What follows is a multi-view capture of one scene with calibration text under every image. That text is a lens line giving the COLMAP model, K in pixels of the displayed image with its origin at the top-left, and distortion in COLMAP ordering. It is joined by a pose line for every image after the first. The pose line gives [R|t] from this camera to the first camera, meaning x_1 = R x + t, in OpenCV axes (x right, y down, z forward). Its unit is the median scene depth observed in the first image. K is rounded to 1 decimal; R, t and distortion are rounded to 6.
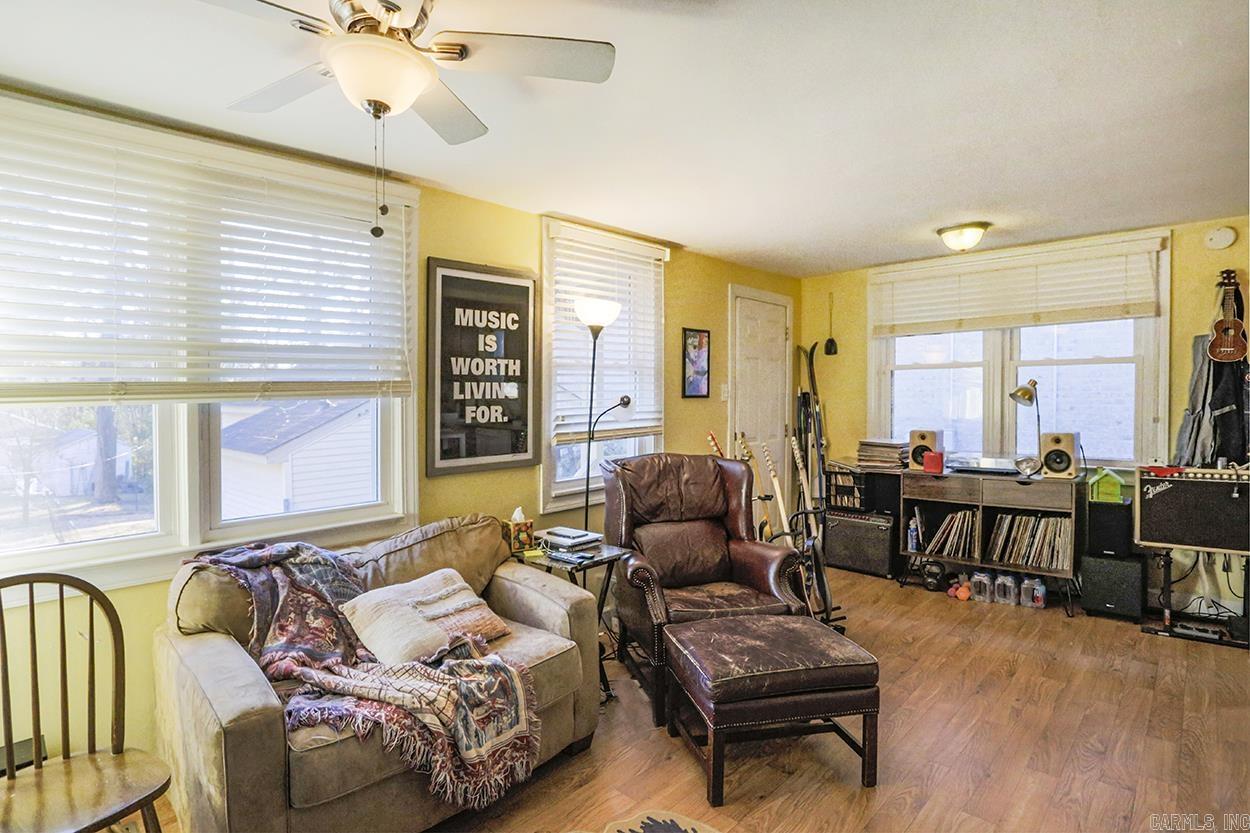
lens RADIAL K [[646.2, 0, 619.7], [0, 646.2, 404.0], [0, 0, 1]] dist [-0.051775, 0.006227]
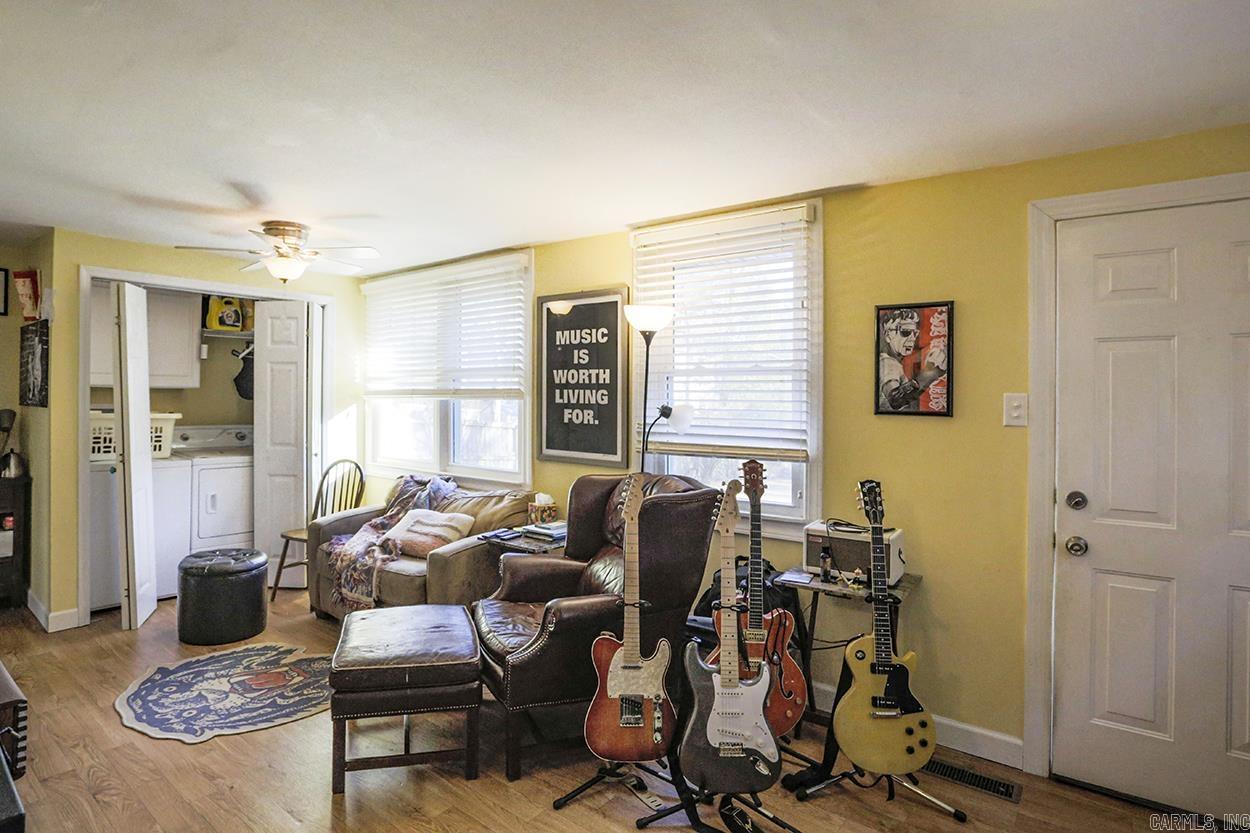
lens RADIAL K [[646.2, 0, 589.4], [0, 646.2, 378.8], [0, 0, 1]] dist [-0.051775, 0.006227]
pose [[0.095440, -0.005257, -0.995421, 0.980737], [-0.025810, 0.999637, -0.007754, -0.044589], [0.995100, 0.026431, 0.095270, 0.901683]]
